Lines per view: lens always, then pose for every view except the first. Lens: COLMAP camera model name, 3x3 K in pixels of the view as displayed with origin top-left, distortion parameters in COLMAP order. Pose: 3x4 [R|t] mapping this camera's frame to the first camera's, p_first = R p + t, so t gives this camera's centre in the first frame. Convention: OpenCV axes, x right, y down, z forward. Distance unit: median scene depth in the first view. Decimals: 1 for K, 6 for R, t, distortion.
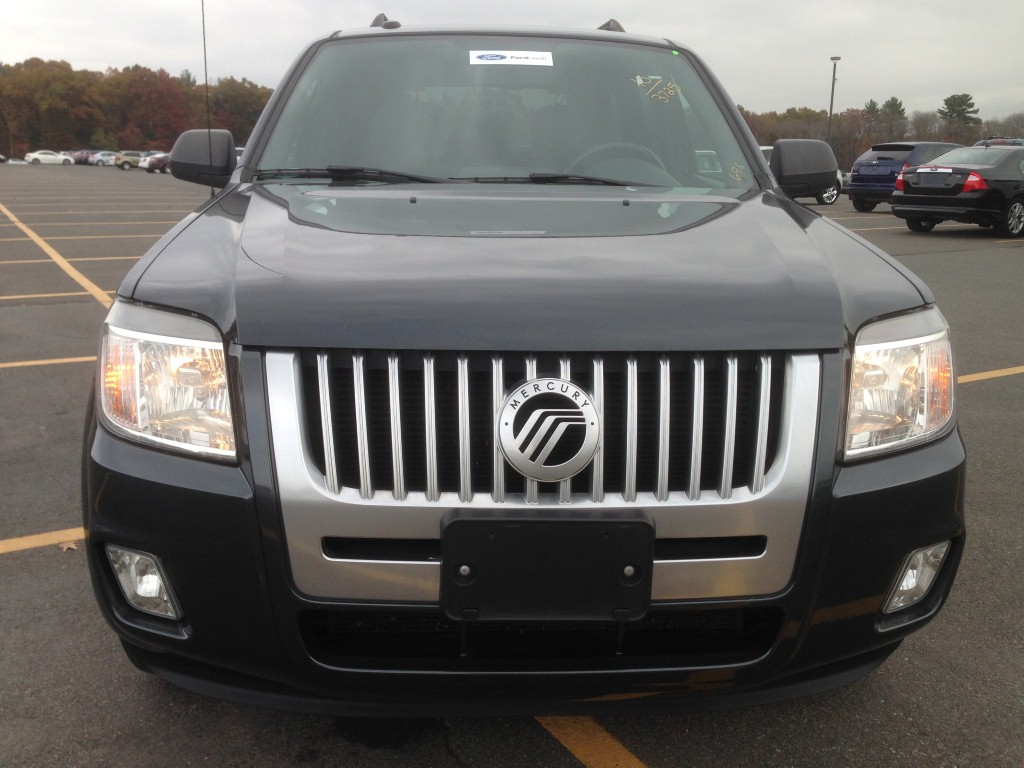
lens RADIAL K [[932.8, 0, 512.0], [0, 932.8, 384.0], [0, 0, 1]] dist [0.122322, -0.206238]
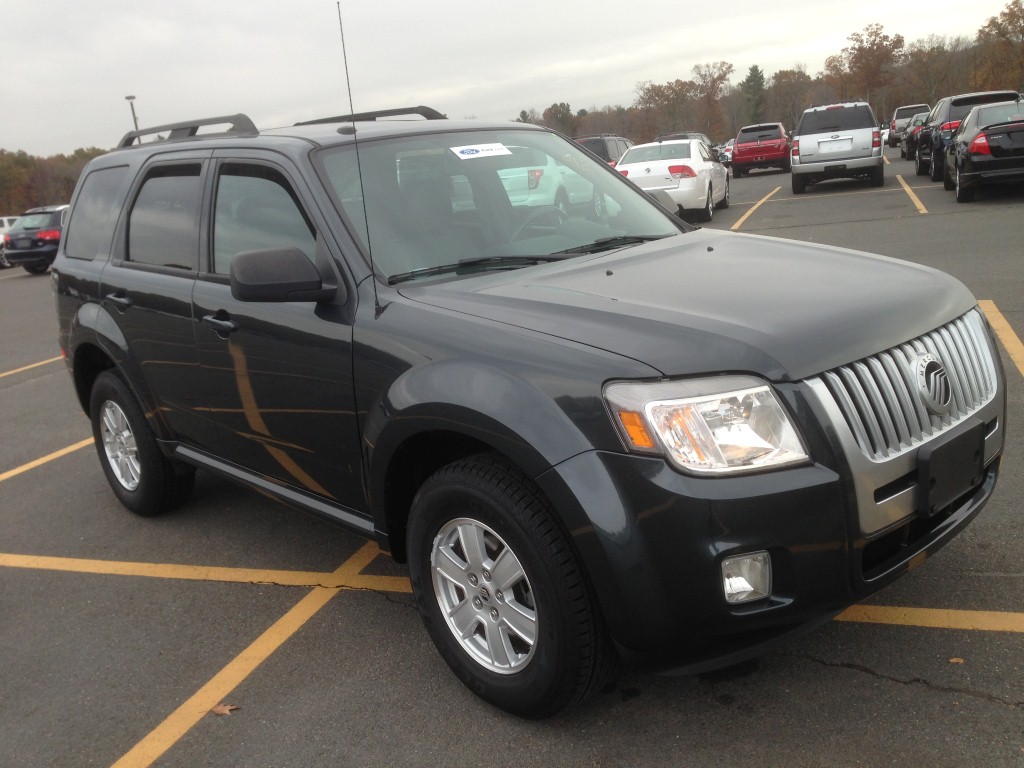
lens RADIAL K [[932.8, 0, 512.0], [0, 932.8, 384.0], [0, 0, 1]] dist [0.122322, -0.206238]
pose [[0.757156, -0.240647, 0.607293, -0.871215], [0.260527, 0.963777, 0.057090, -0.135557], [-0.599033, 0.114990, 0.792424, 0.078201]]
